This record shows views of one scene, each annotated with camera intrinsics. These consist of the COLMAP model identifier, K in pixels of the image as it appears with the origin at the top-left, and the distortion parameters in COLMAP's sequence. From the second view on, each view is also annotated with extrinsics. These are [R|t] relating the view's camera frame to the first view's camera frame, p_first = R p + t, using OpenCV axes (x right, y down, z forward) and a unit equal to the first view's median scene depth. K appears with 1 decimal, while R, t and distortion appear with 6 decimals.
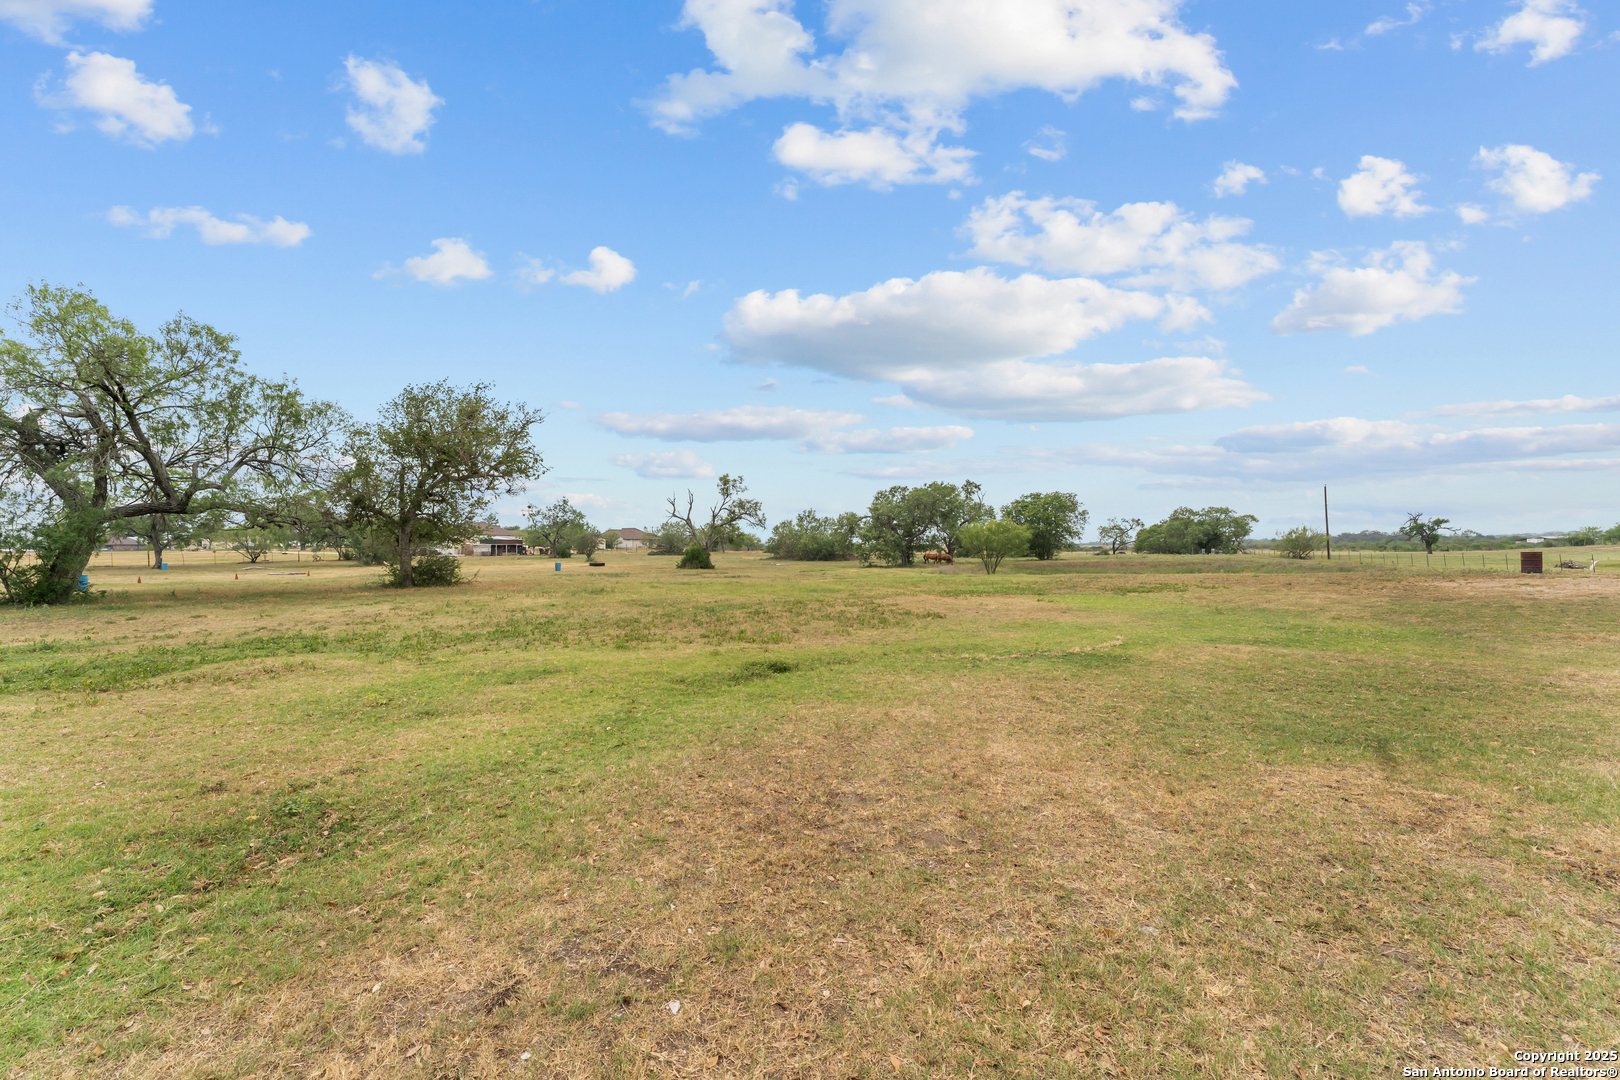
lens RADIAL K [[662.8, 0, 806.1], [0, 662.8, 547.7], [0, 0, 1]] dist [-0.000380, -0.000070]
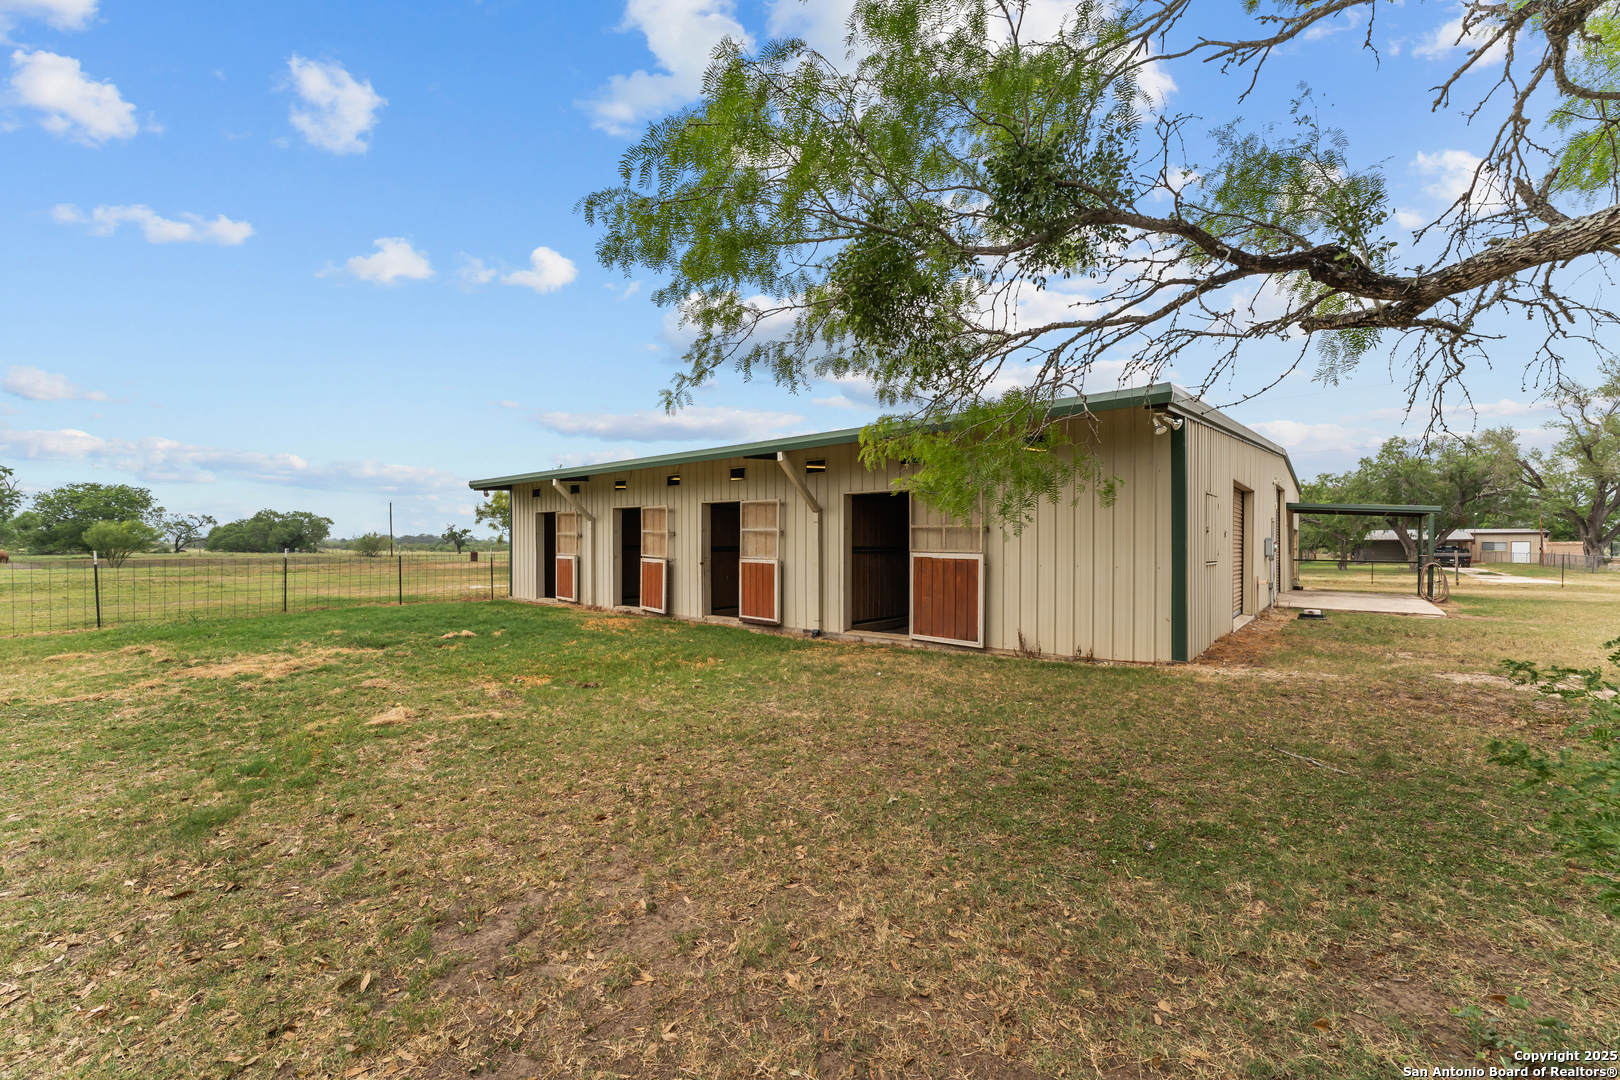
lens RADIAL K [[662.8, 0, 794.0], [0, 662.8, 547.9], [0, 0, 1]] dist [-0.000380, -0.000070]
pose [[0.999986, 0.005247, 0.000017, 0.074489], [-0.005247, 0.999986, 0.000305, -0.000190], [-0.000015, -0.000305, 1.000000, -0.005207]]
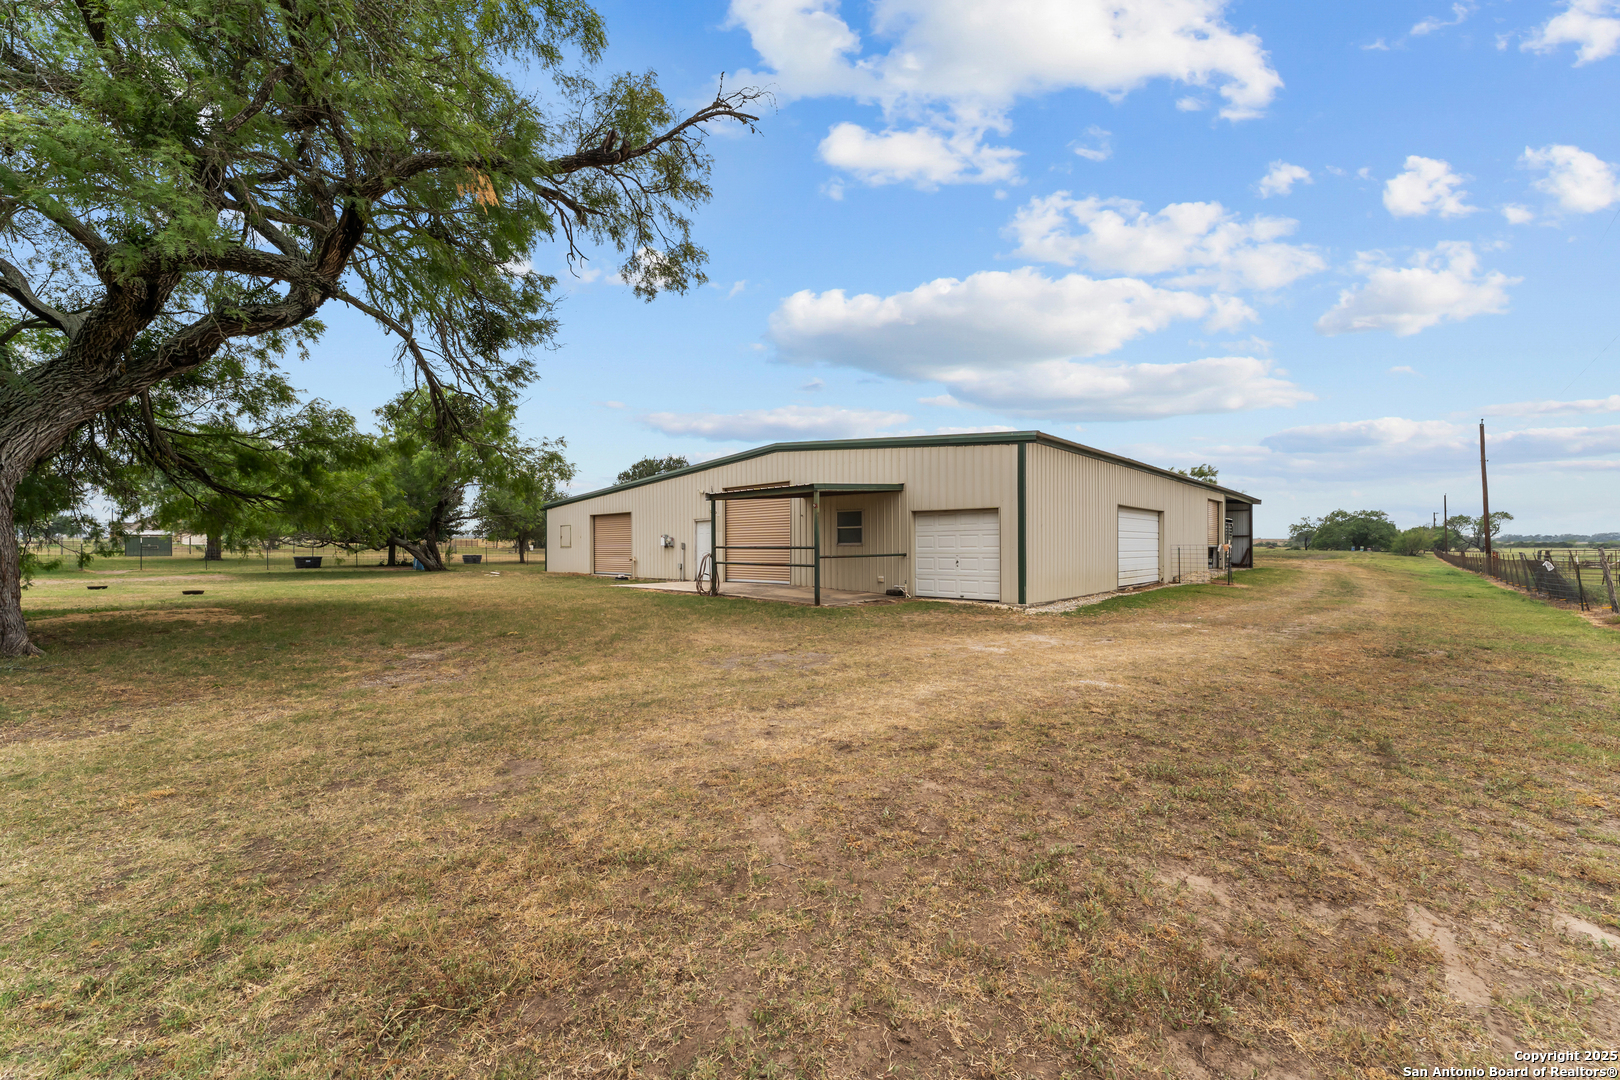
lens RADIAL K [[662.8, 0, 811.0], [0, 662.8, 548.1], [0, 0, 1]] dist [-0.000380, -0.000070]
pose [[1.000000, 0.000284, -0.000021, -0.061581], [-0.000284, 1.000000, 0.000056, 0.000857], [0.000021, -0.000056, 1.000000, -0.000520]]
